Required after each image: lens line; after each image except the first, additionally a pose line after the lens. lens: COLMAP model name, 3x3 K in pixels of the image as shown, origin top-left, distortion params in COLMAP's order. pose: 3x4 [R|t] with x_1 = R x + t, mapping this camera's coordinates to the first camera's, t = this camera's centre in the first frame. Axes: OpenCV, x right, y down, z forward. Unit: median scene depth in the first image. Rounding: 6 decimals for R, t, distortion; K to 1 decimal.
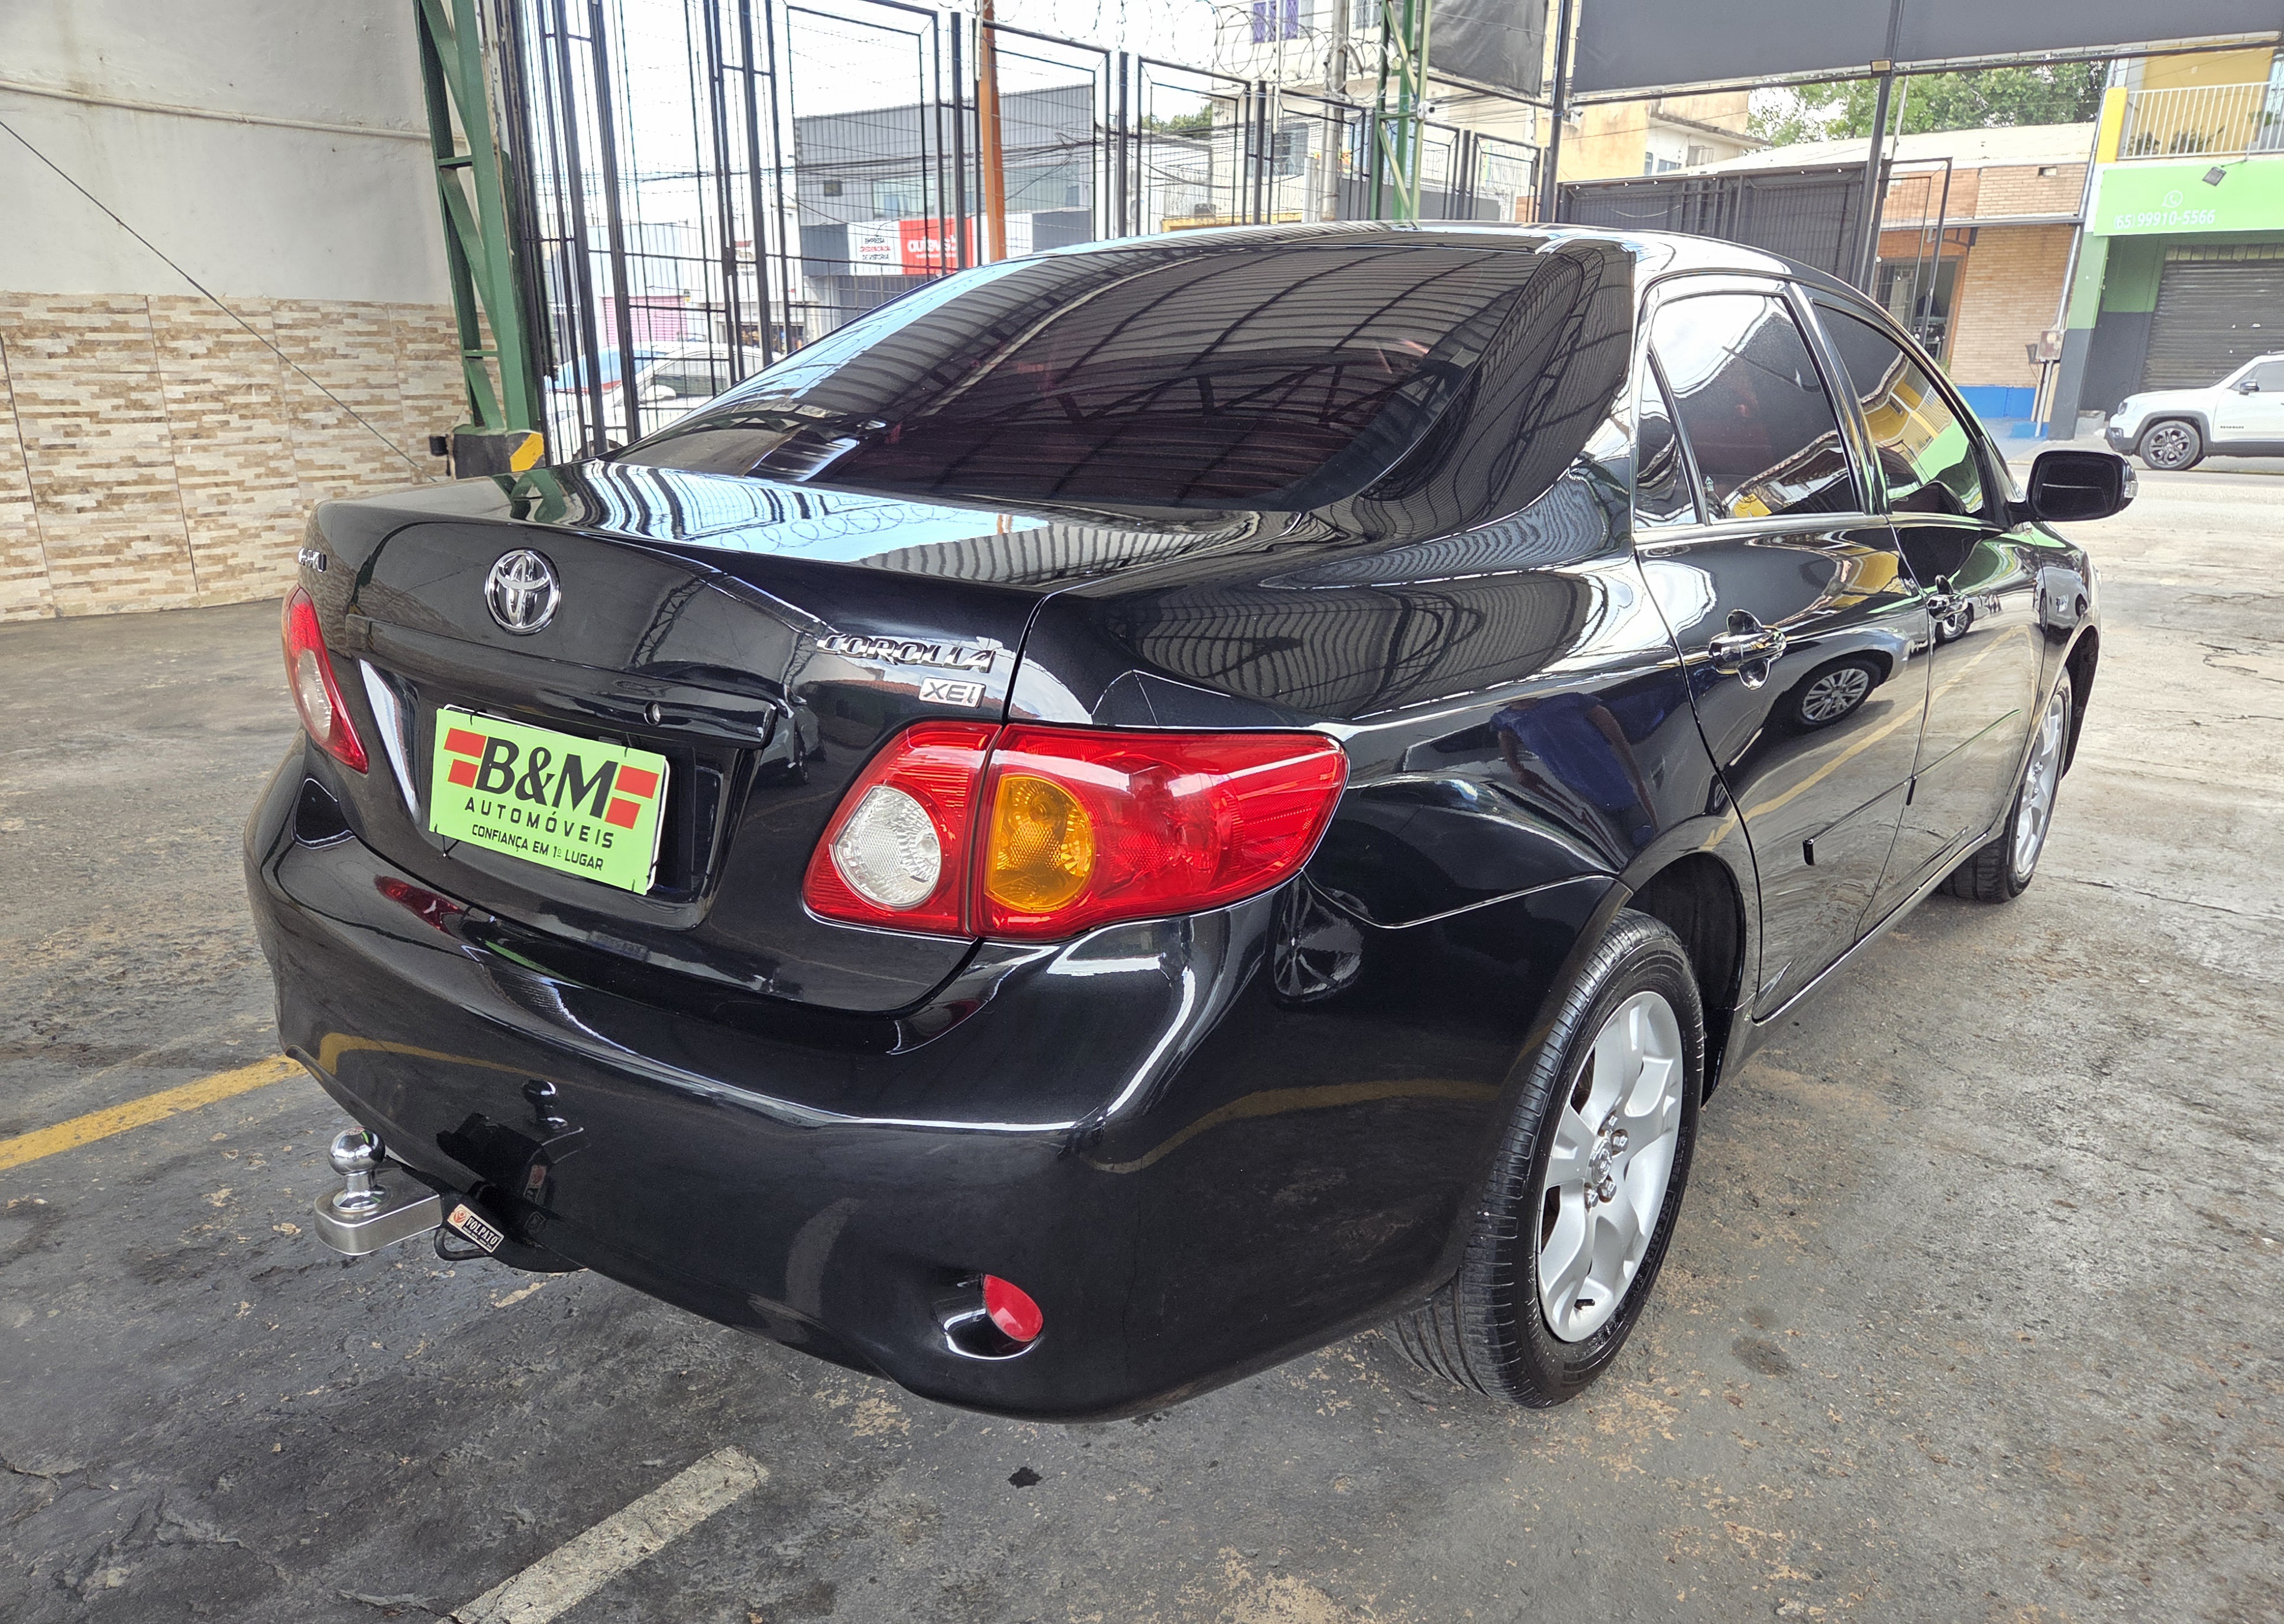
lens RADIAL K [[1563.2, 0, 1142.0], [0, 1563.2, 812.0], [0, 0, 1]] dist [0.058314, -0.049263]
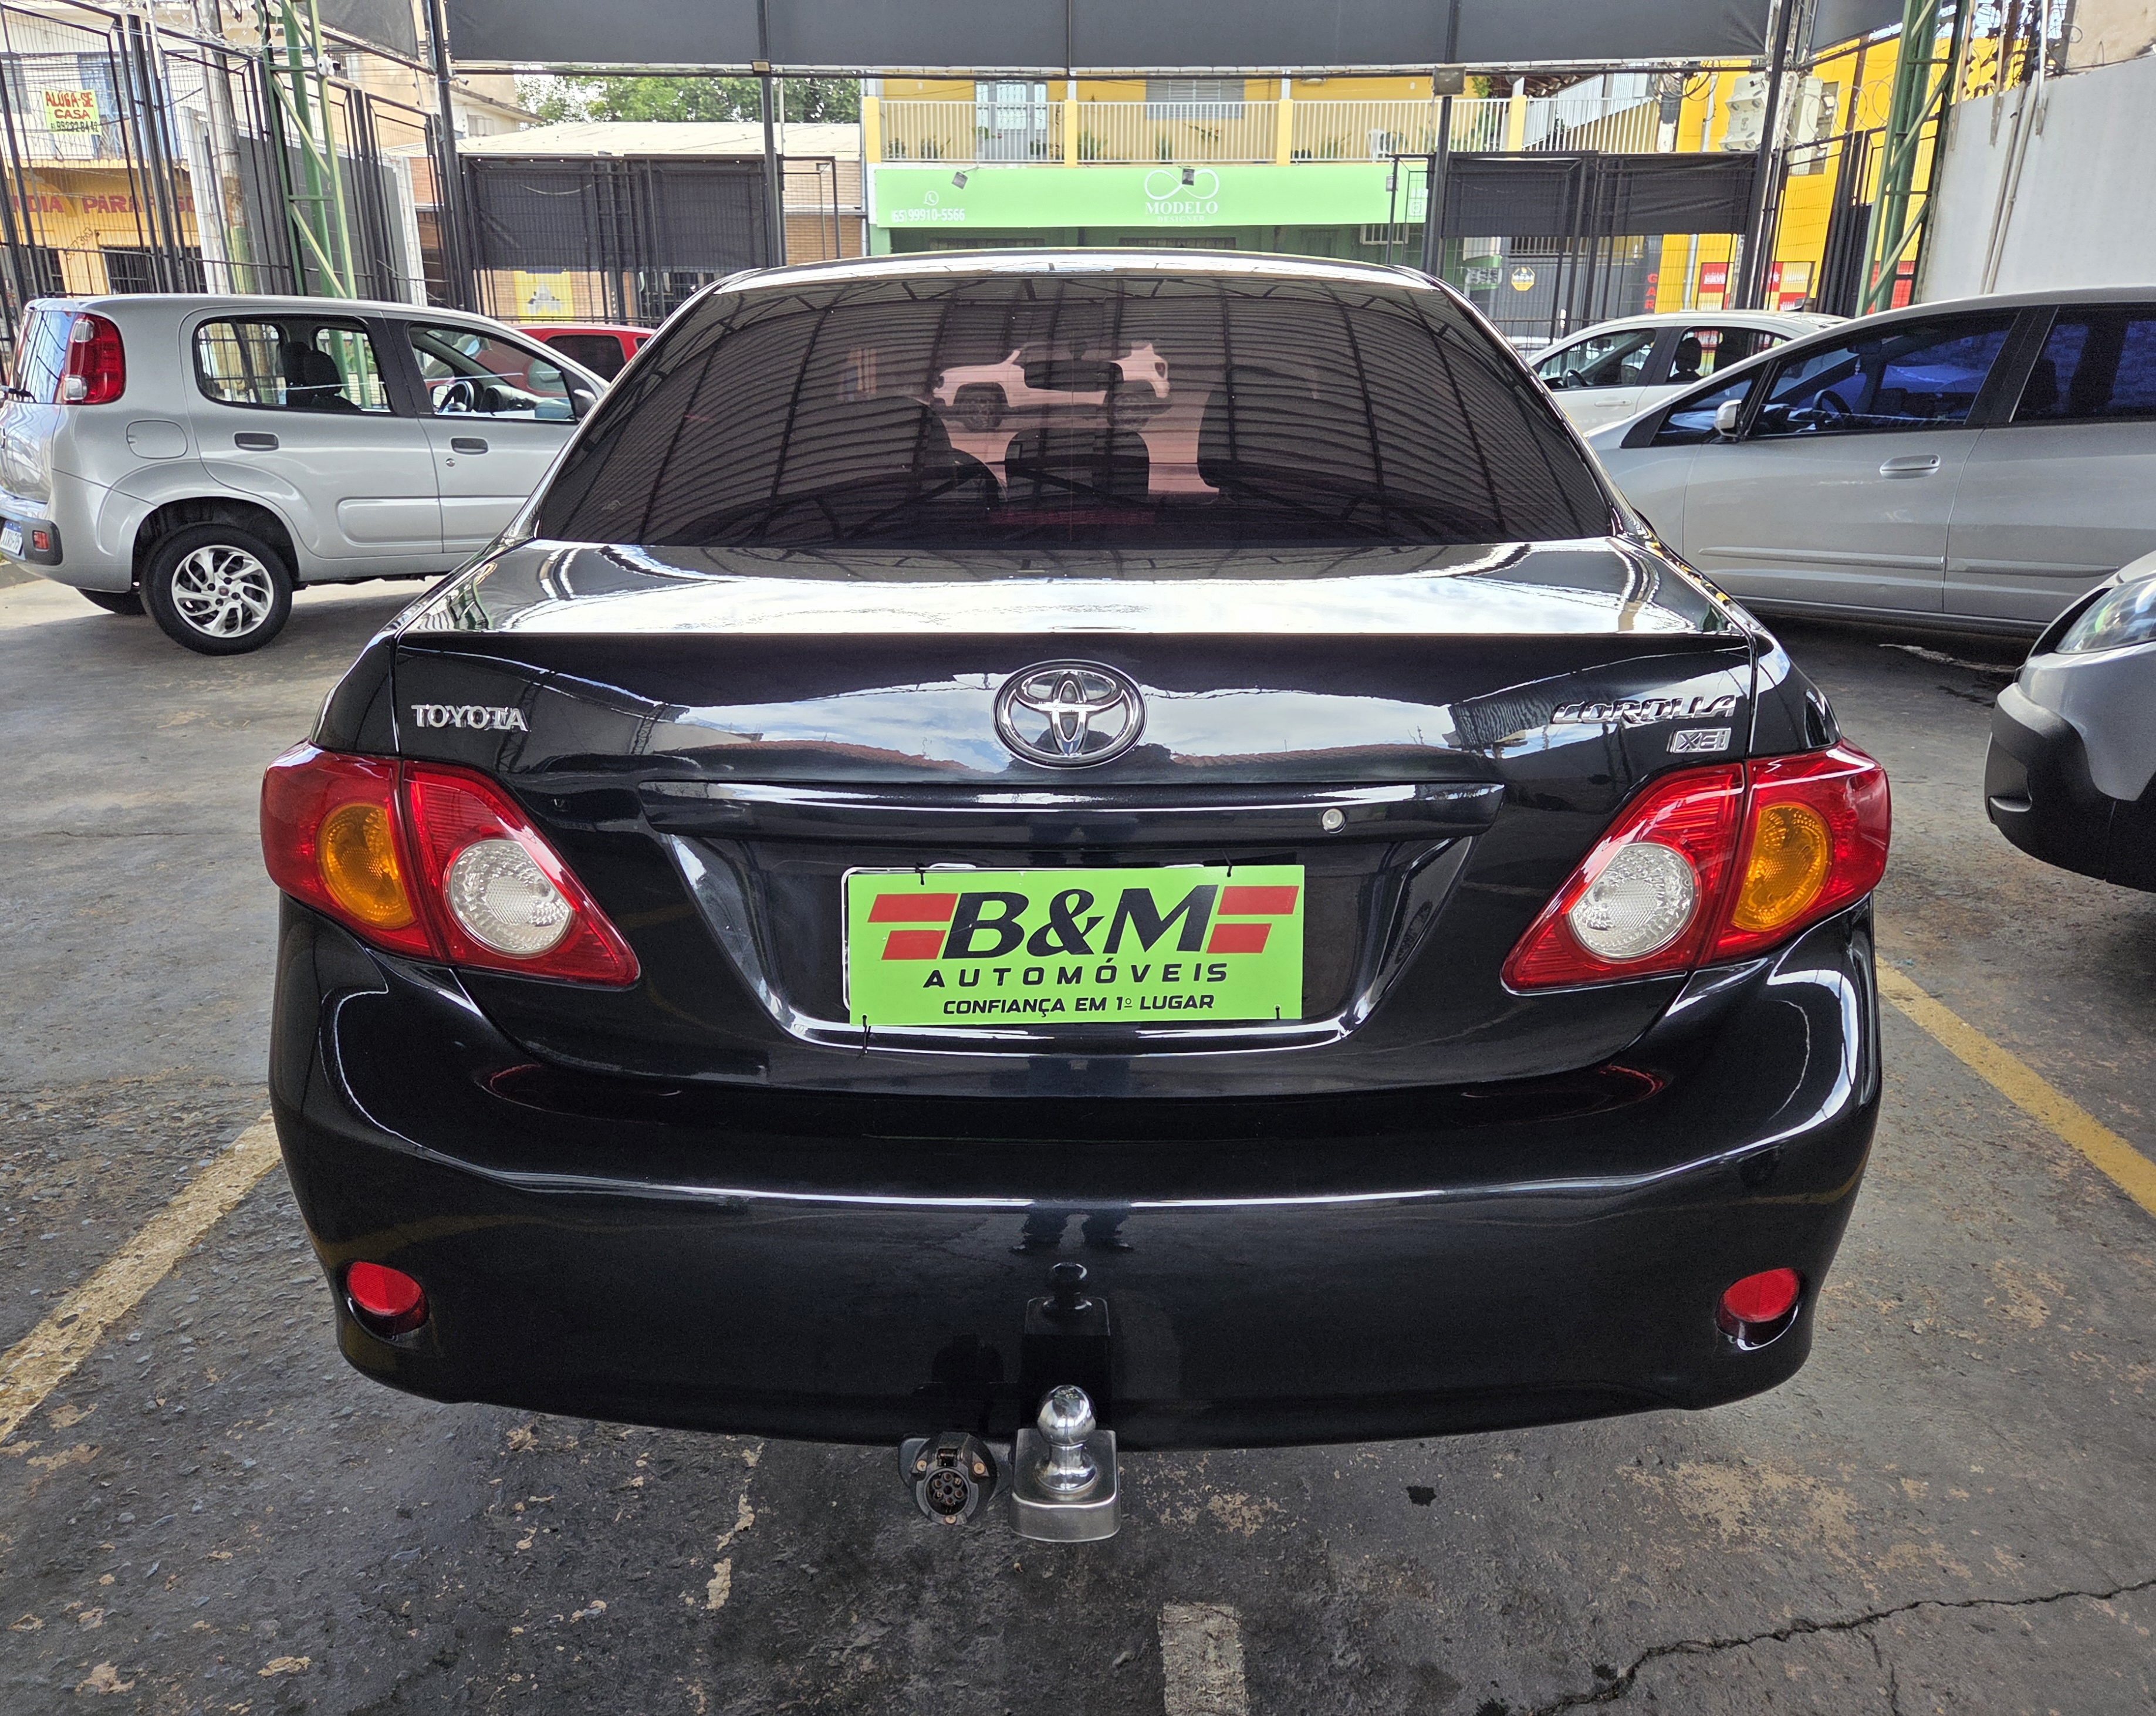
lens RADIAL K [[1562.4, 0, 1080.4], [0, 1562.4, 806.5], [0, 0, 1]] dist [0.067151, -0.063047]
pose [[0.801148, -0.179298, 0.570977, -0.836595], [0.172734, 0.982739, 0.066233, -0.138096], [-0.572997, 0.045565, 0.818290, 0.289594]]
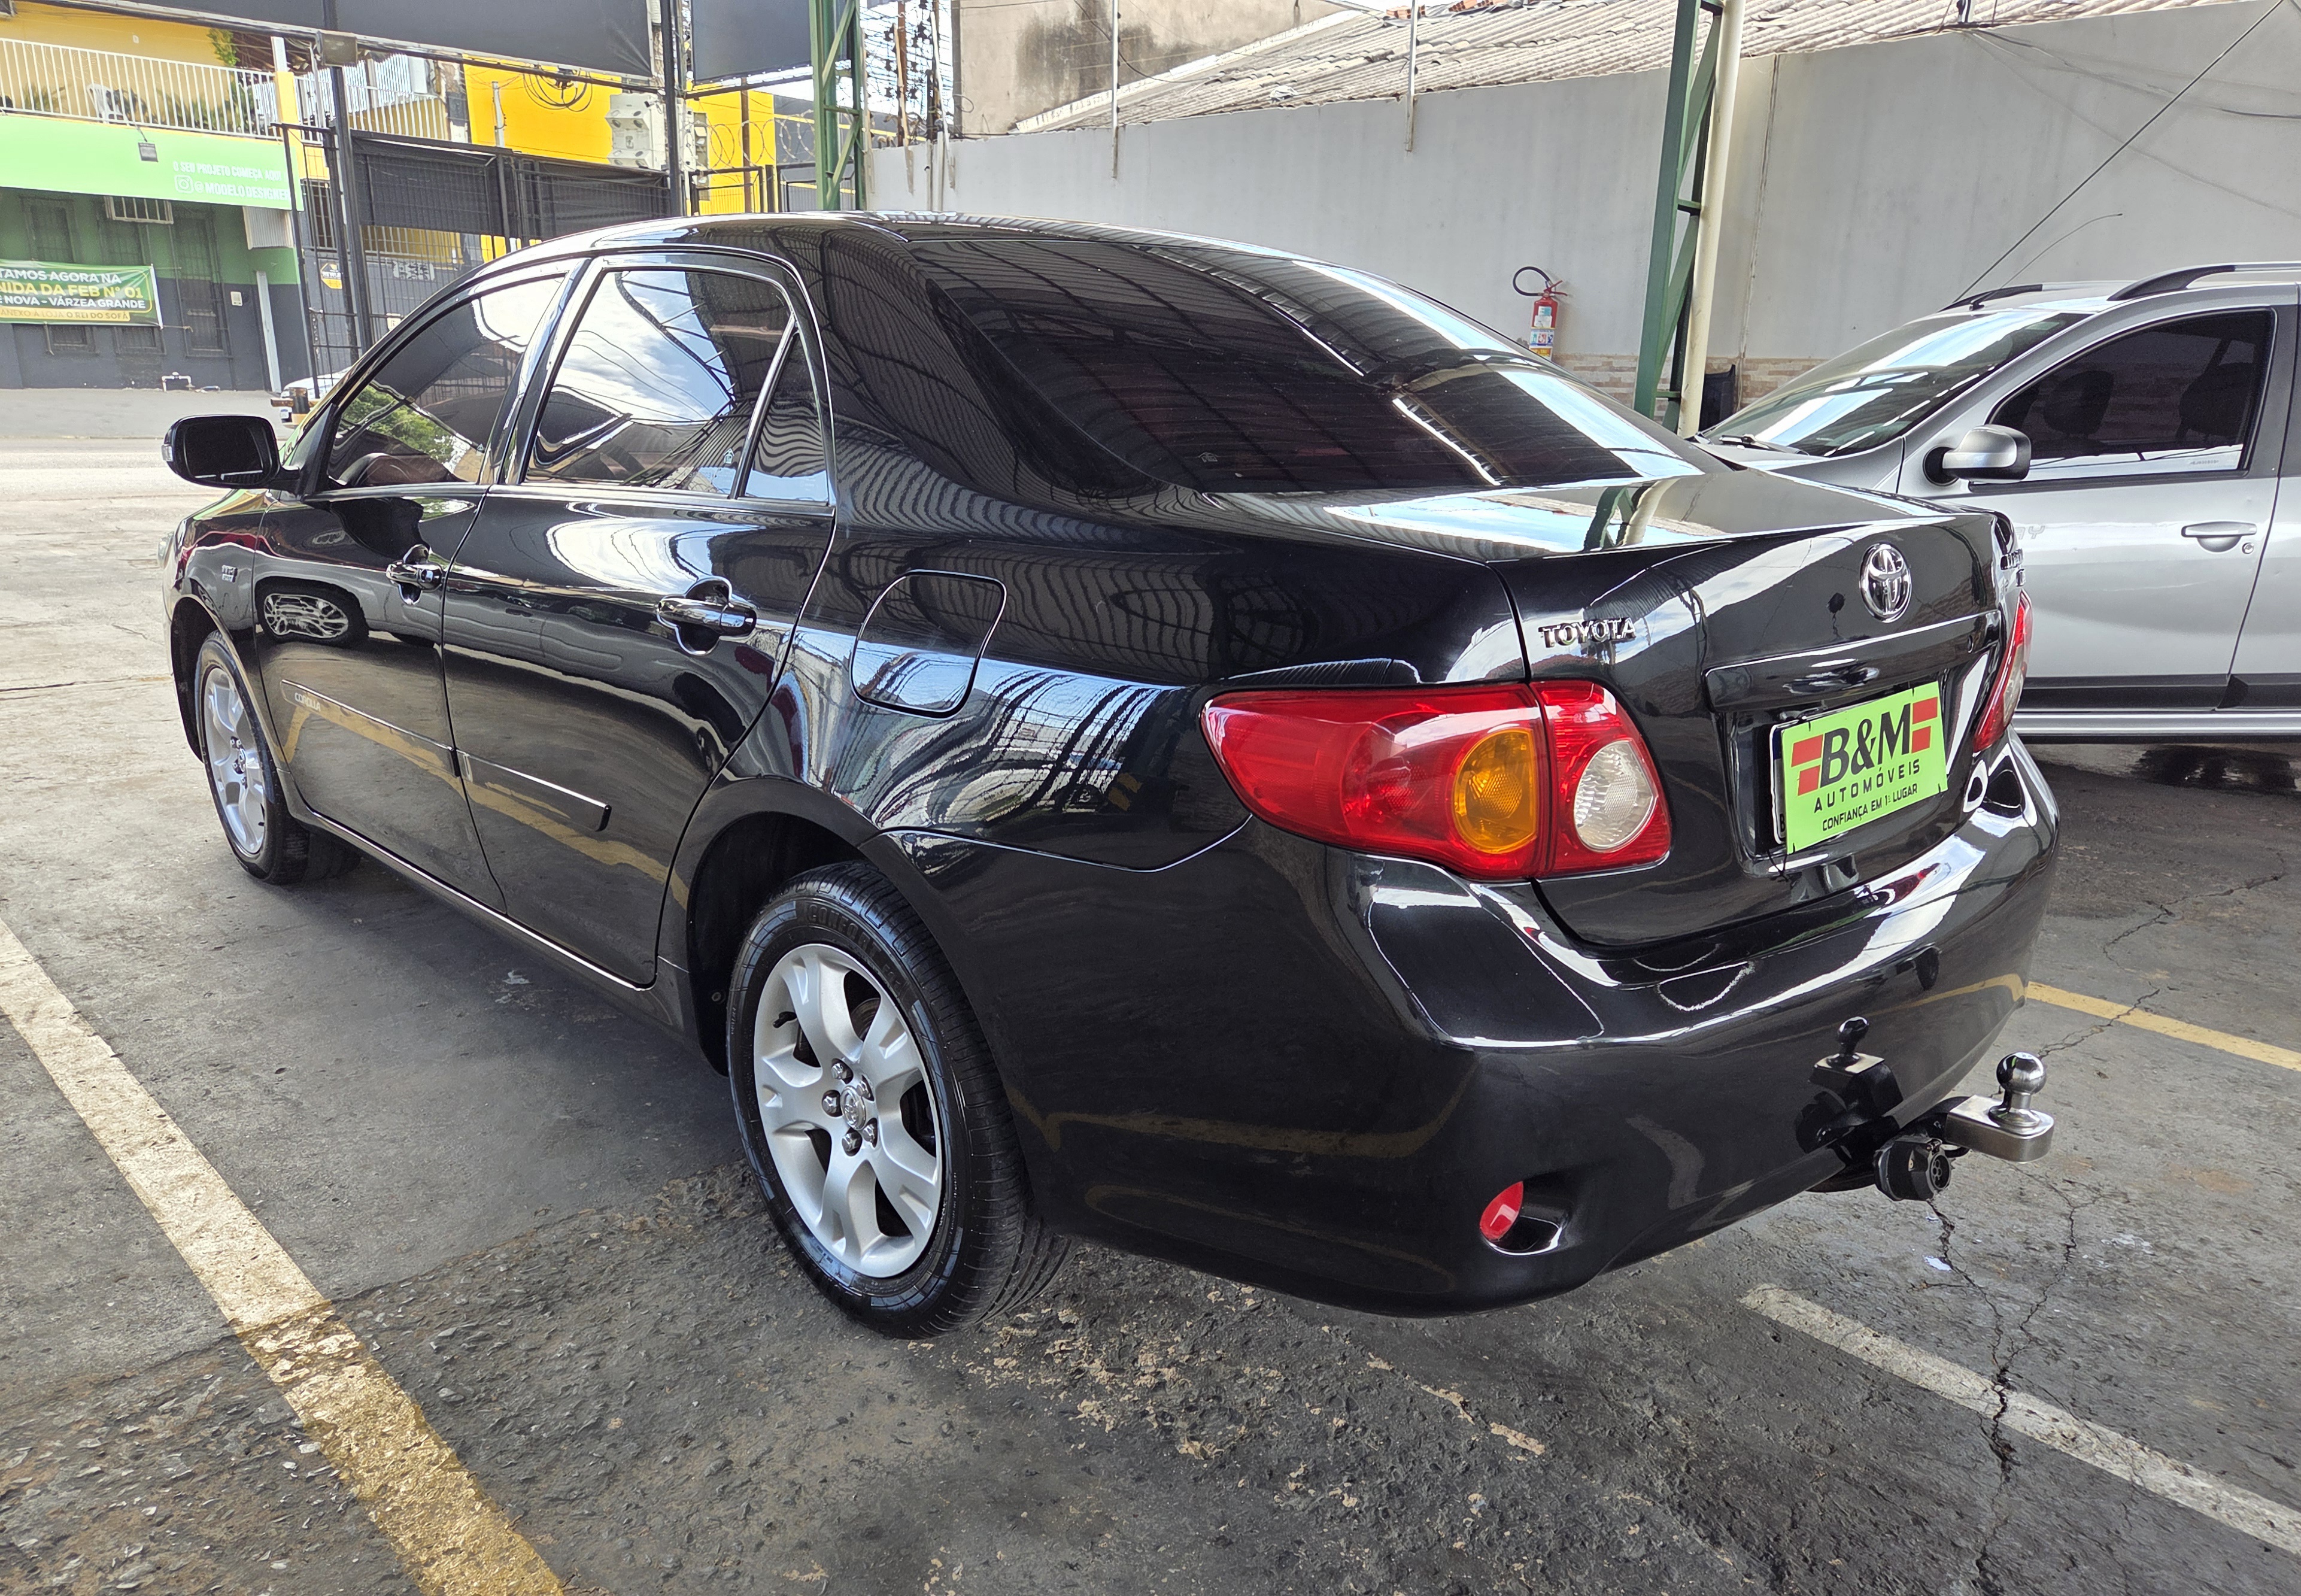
lens RADIAL K [[1607.1, 0, 1150.5], [0, 1607.1, 798.0], [0, 0, 1]] dist [0.105294, -0.094748]
pose [[0.158604, -0.252601, 0.954483, -1.557376], [0.247395, 0.946048, 0.209259, -0.351193], [-0.955845, 0.202945, 0.212539, 1.221336]]
